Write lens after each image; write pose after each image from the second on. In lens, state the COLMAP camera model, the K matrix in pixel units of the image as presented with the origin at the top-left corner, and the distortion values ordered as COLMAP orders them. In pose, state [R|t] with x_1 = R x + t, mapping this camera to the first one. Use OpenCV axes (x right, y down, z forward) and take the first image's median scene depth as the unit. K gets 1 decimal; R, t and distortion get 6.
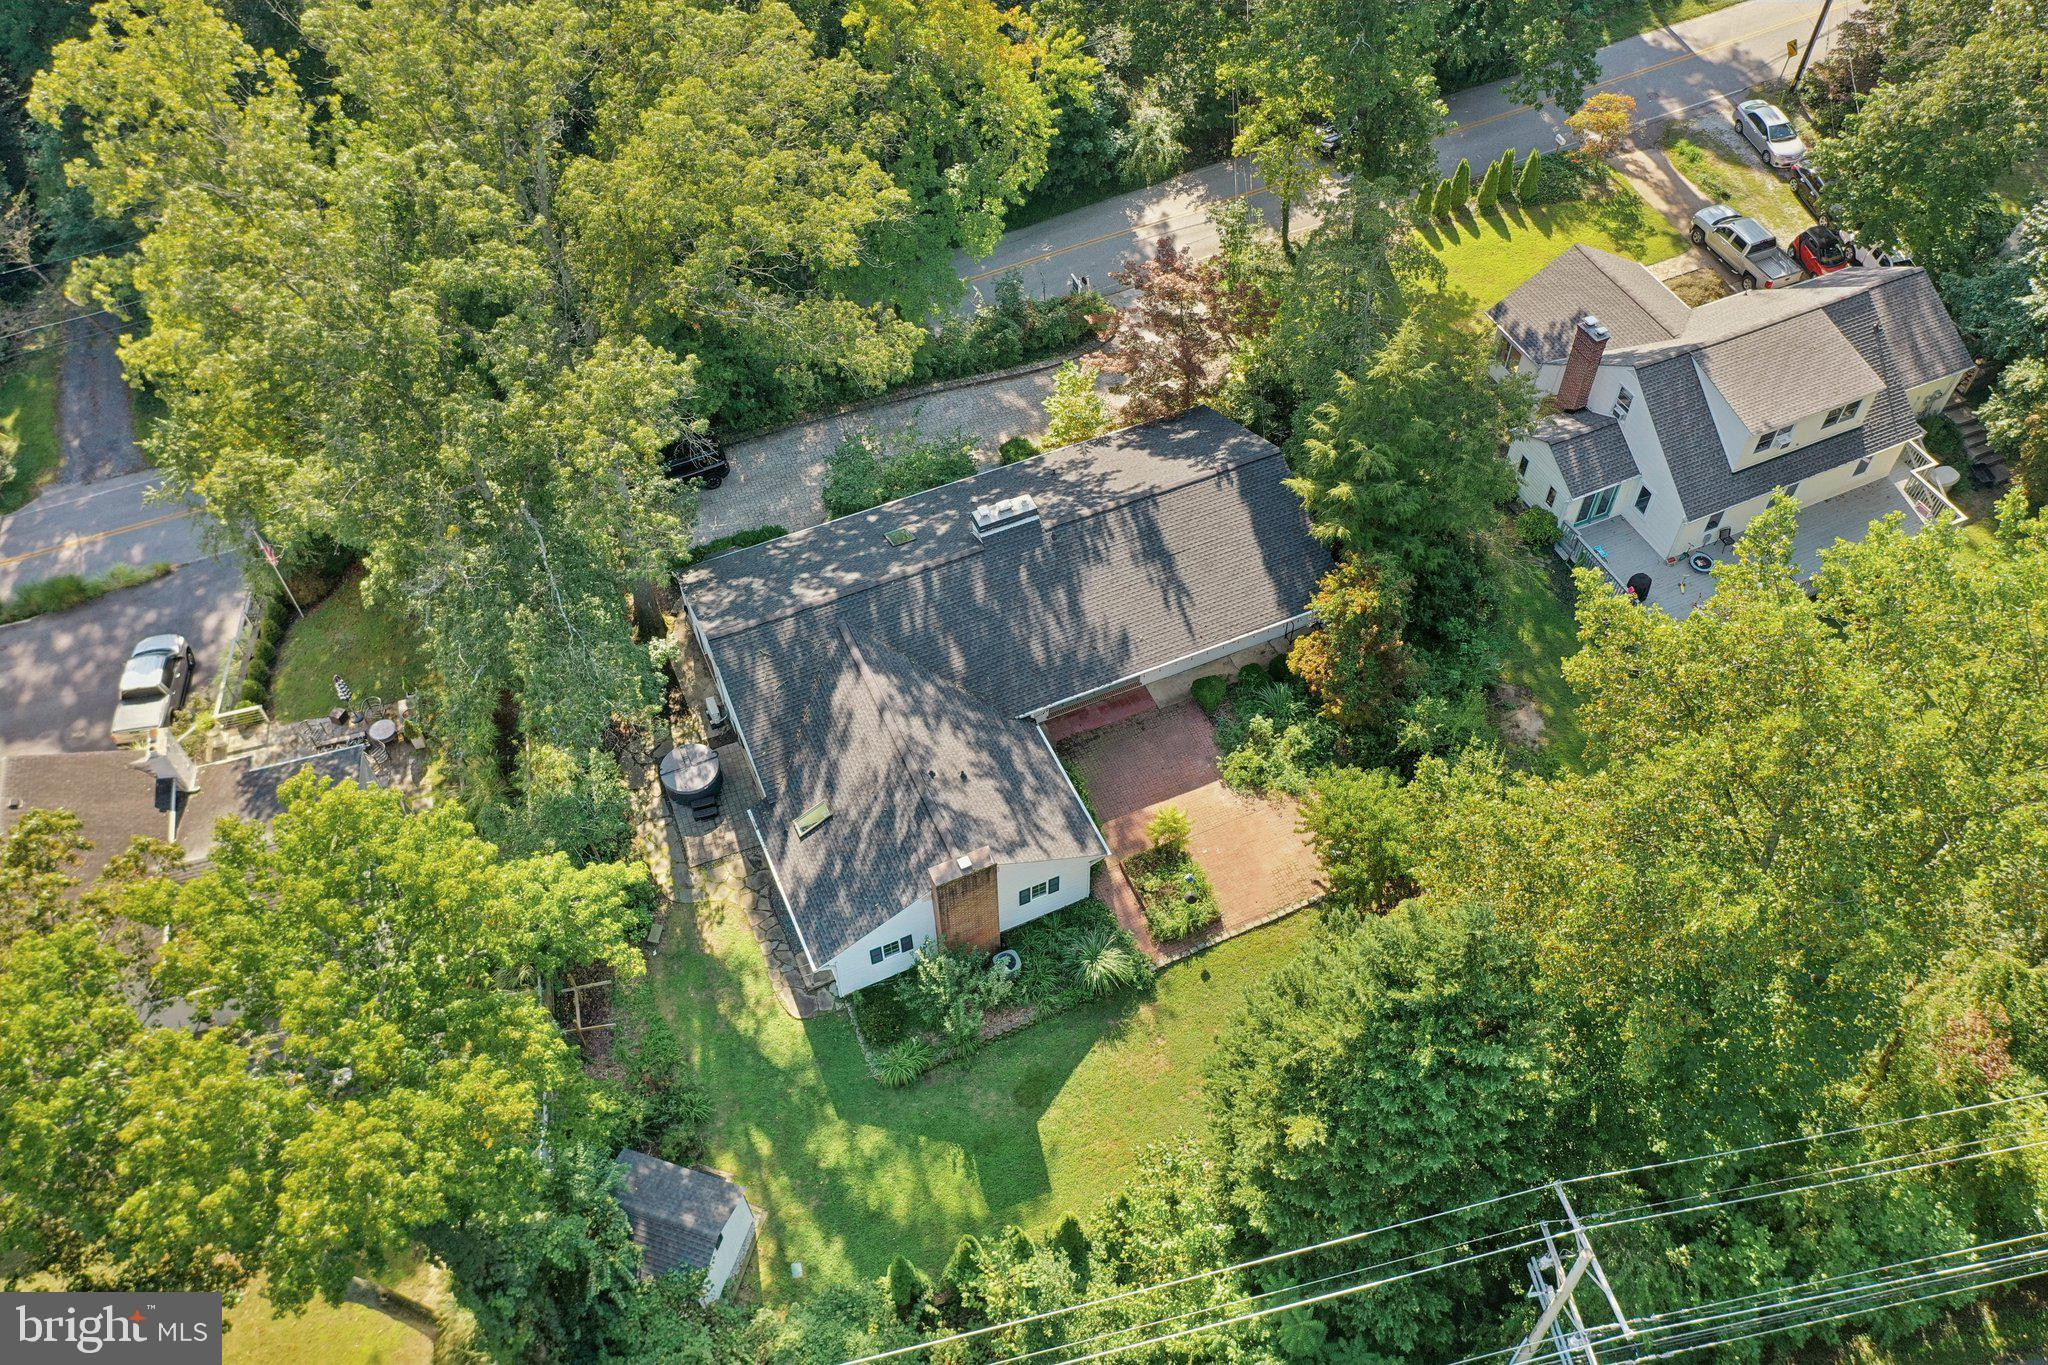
lens RADIAL K [[1650.9, 0, 1009.6], [0, 1650.9, 688.6], [0, 0, 1]] dist [0.018017, 0.007000]
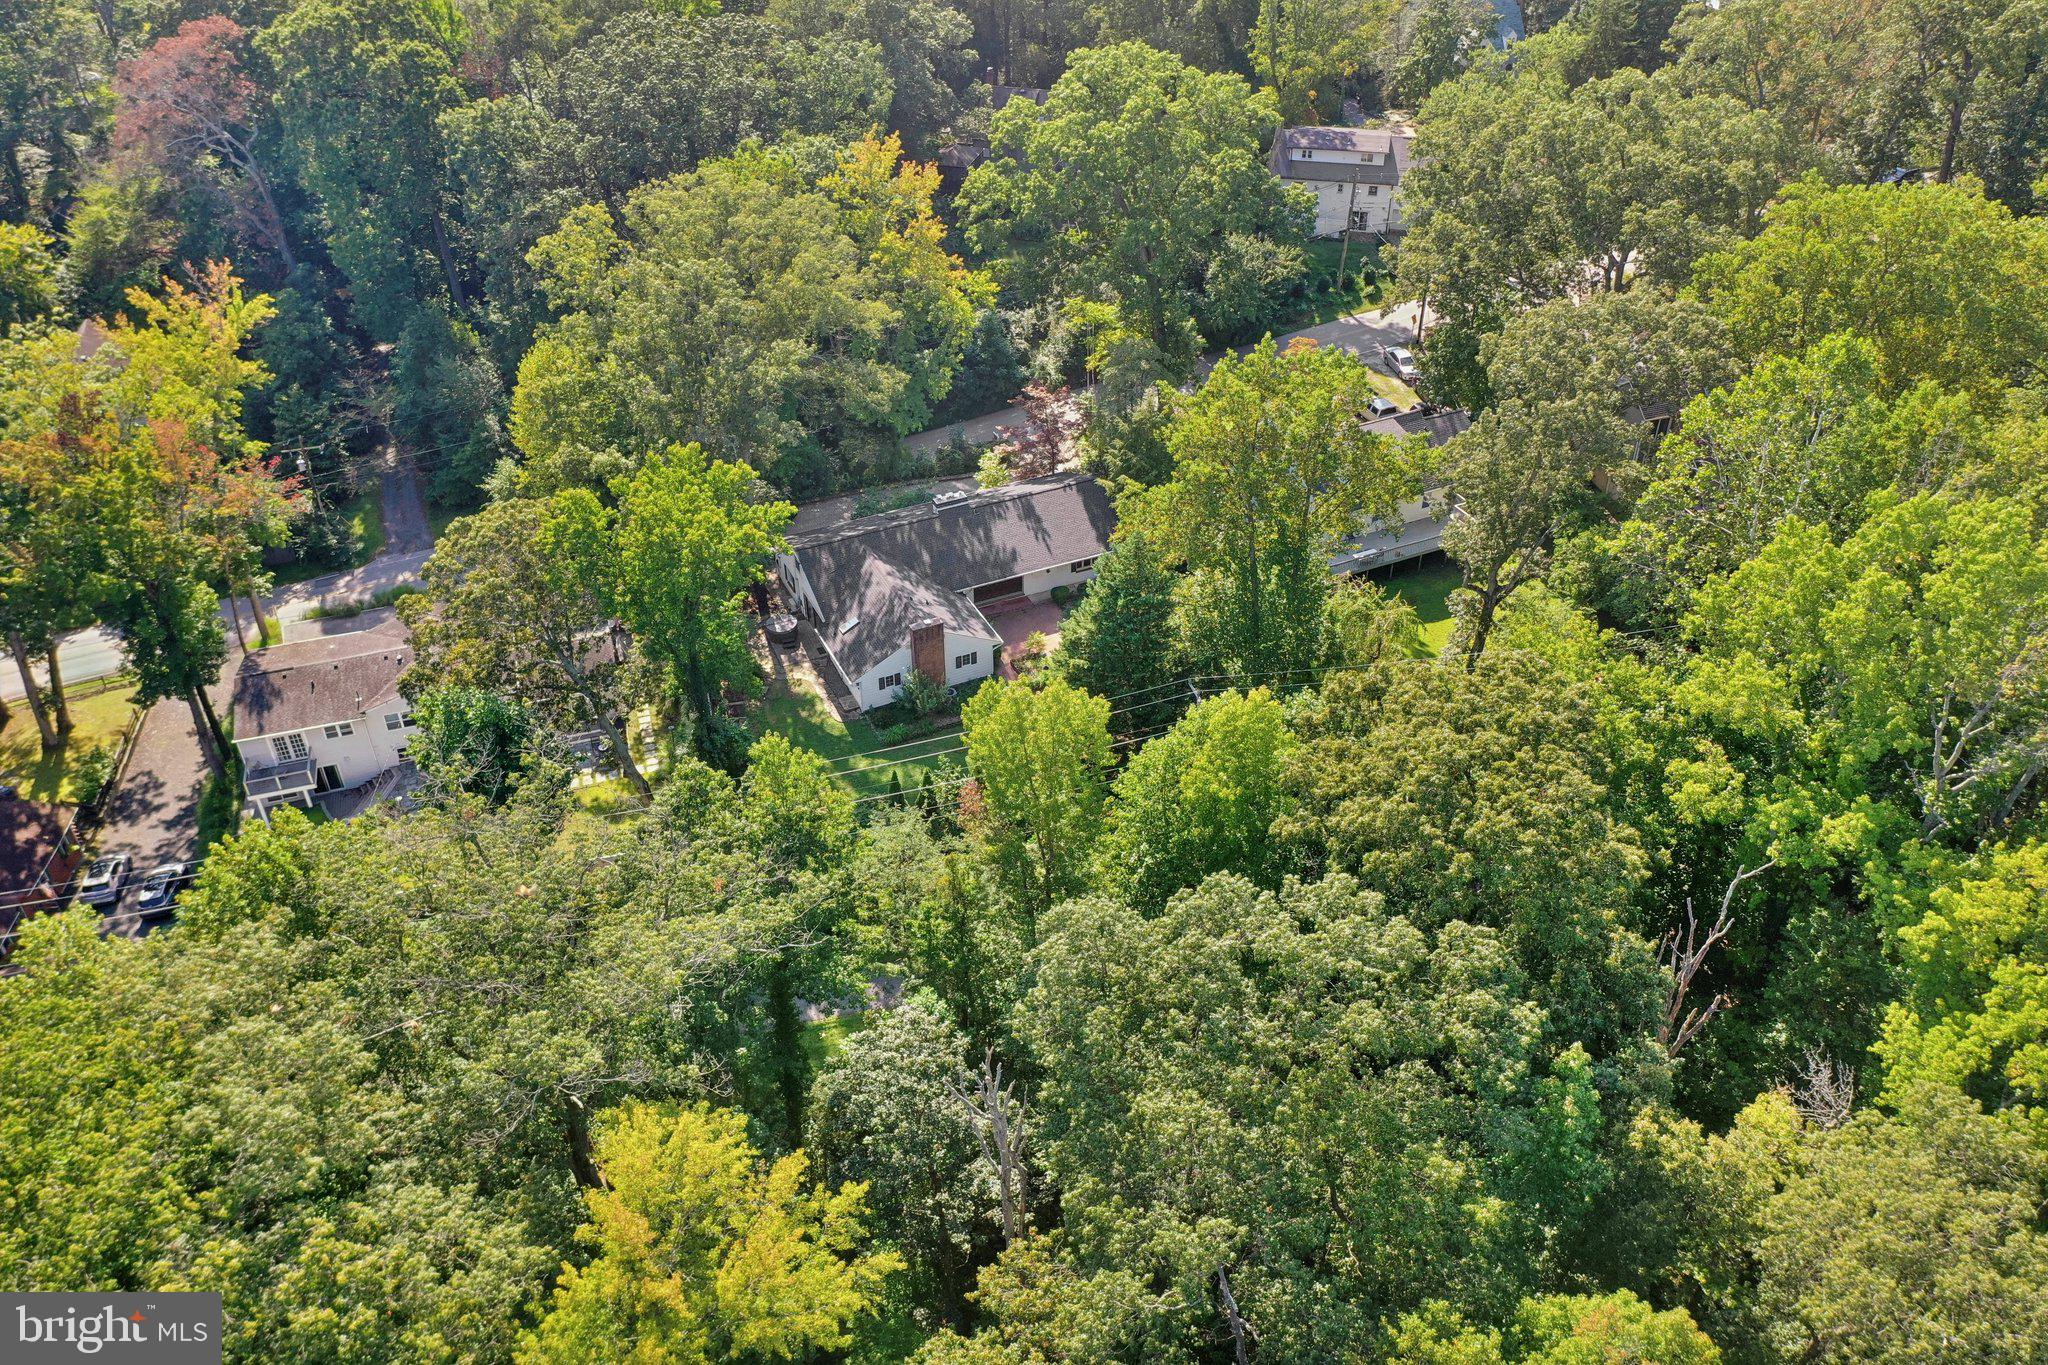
lens RADIAL K [[1650.9, 0, 1032.6], [0, 1650.9, 681.3], [0, 0, 1]] dist [0.018017, 0.007000]
pose [[0.999304, -0.003945, 0.037099, 0.020316], [0.013038, 0.968621, -0.248201, 0.608252], [-0.034956, 0.248512, 0.967998, -0.836783]]
